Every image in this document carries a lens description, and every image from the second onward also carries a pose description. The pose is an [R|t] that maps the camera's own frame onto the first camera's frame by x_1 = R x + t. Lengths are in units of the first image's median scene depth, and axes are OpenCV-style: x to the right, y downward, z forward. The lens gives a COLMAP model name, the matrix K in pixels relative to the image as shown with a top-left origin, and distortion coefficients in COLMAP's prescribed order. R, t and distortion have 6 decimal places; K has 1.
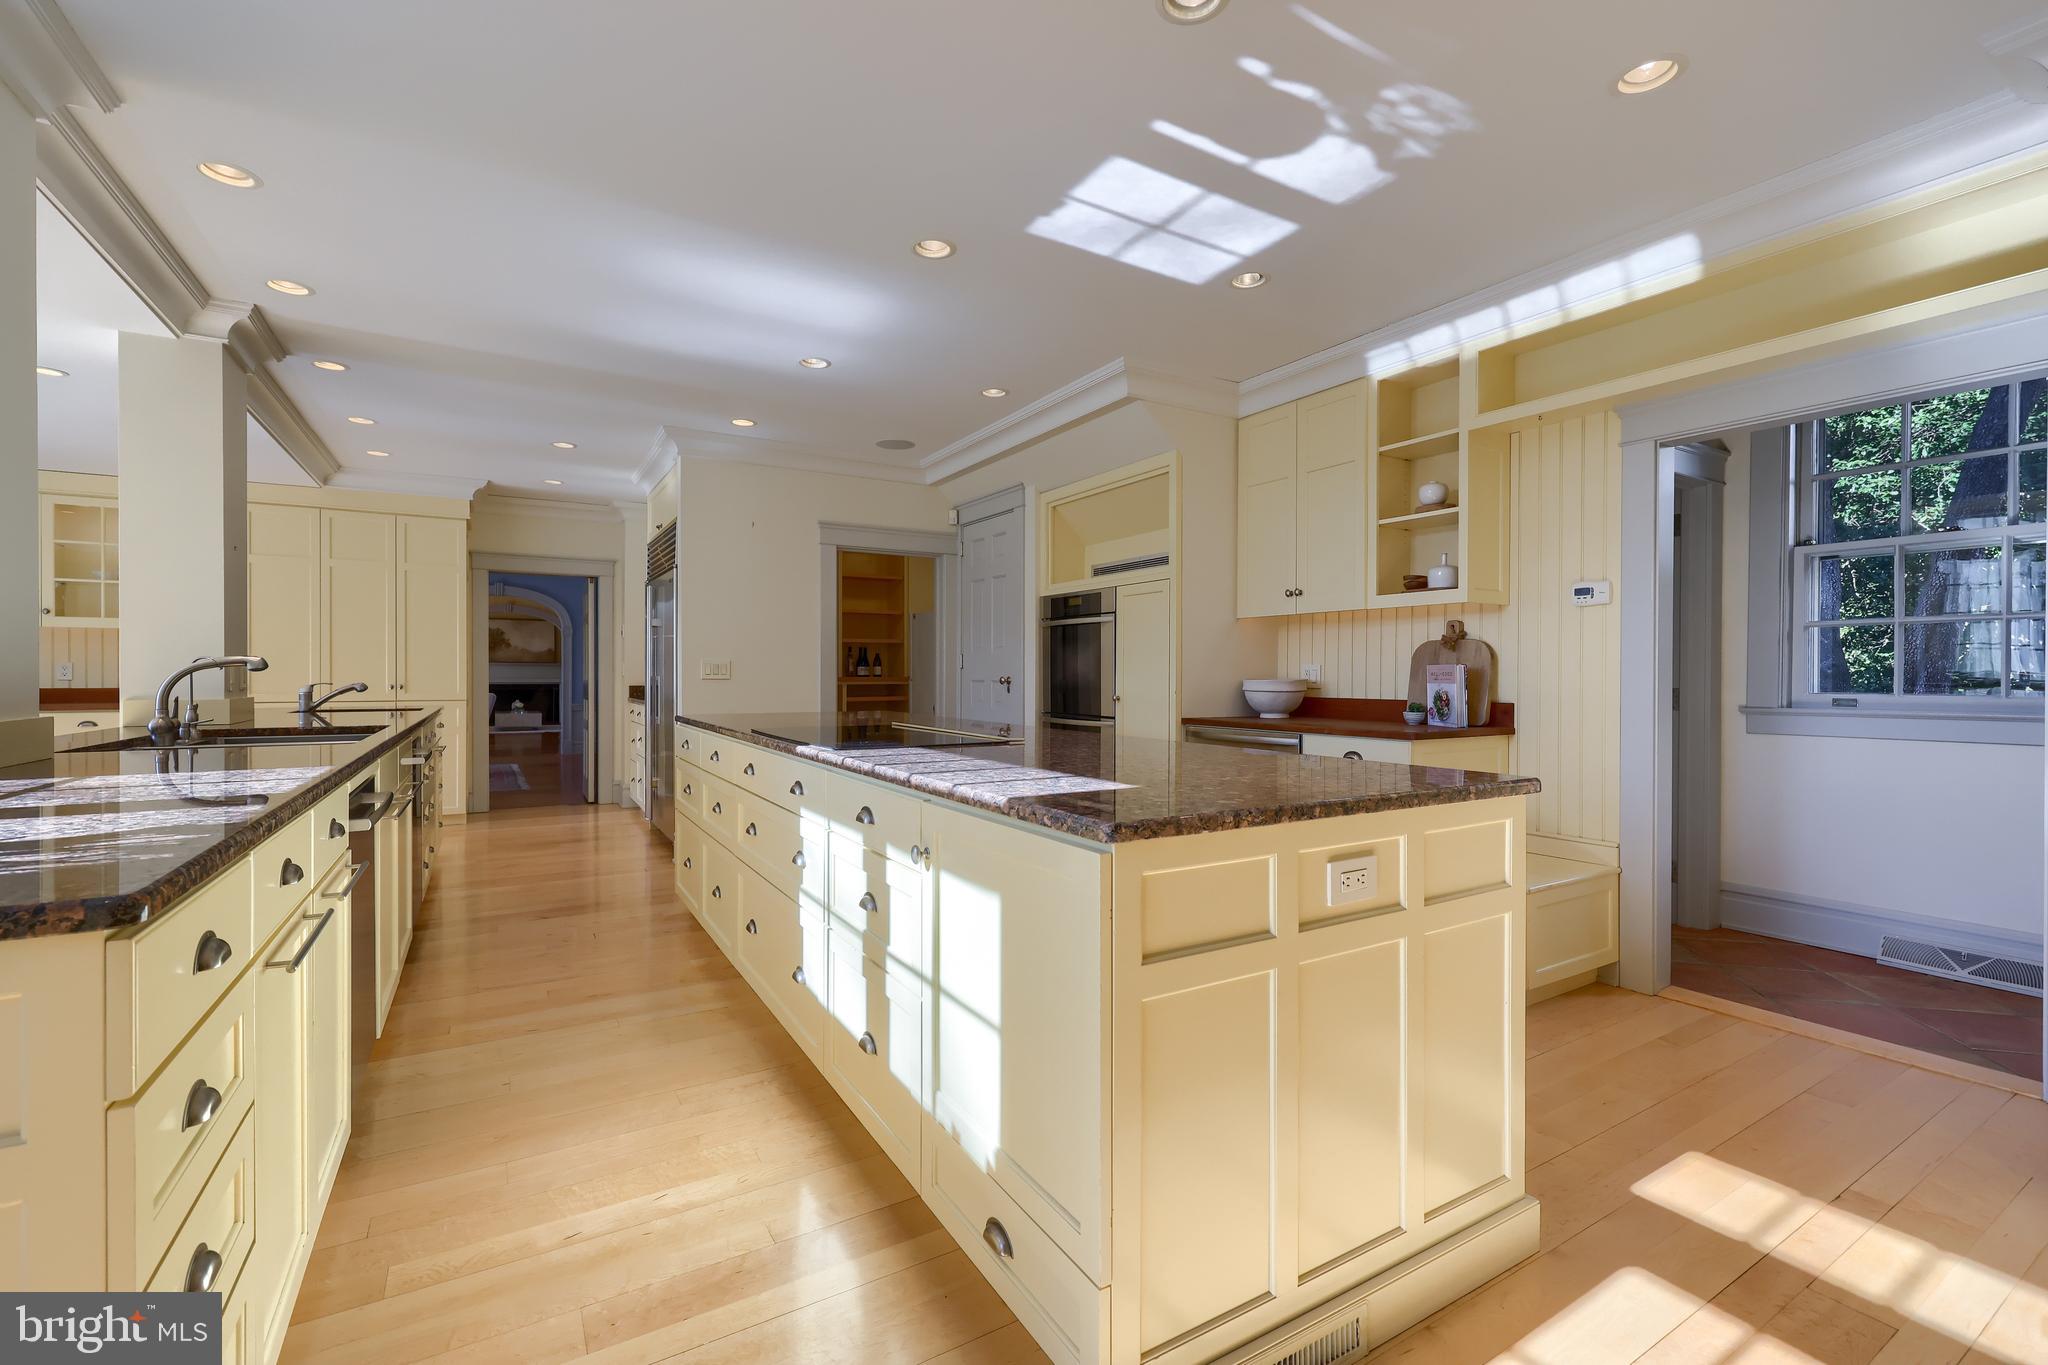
lens RADIAL K [[857.5, 0, 1017.4], [0, 857.5, 677.1], [0, 0, 1]] dist [-0.011956, -0.000326]
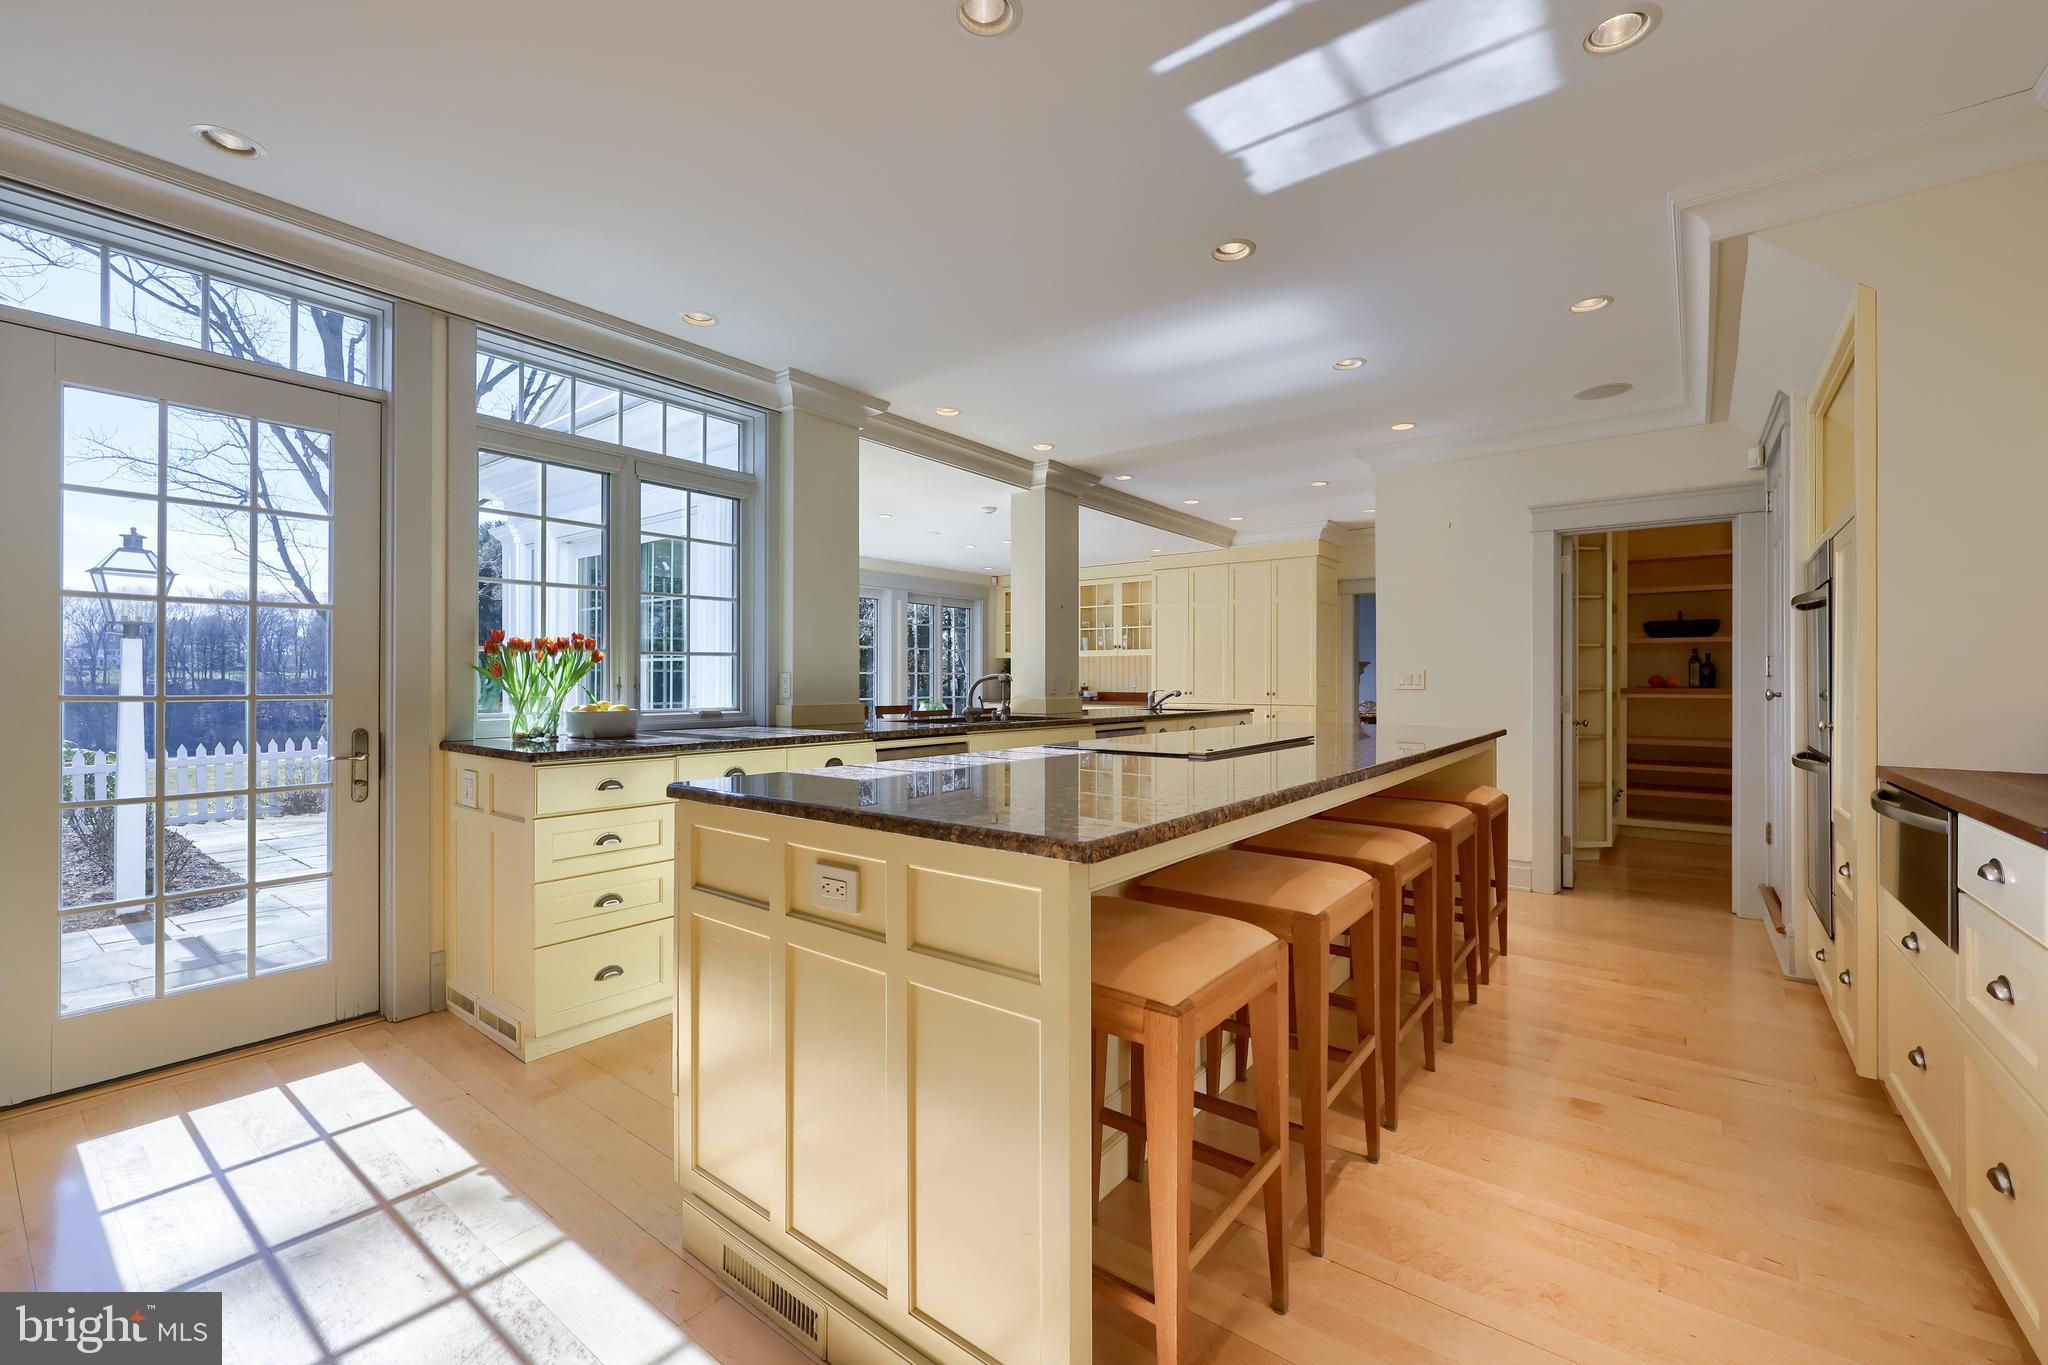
lens RADIAL K [[828.6, 0, 1019.0], [0, 828.6, 681.4], [0, 0, 1]] dist [-0.009044, -0.000008]
pose [[0.378863, -0.004654, -0.925441, 0.575504], [0.000533, 0.999988, -0.004810, -0.001567], [0.925453, 0.001329, 0.378861, 0.343792]]
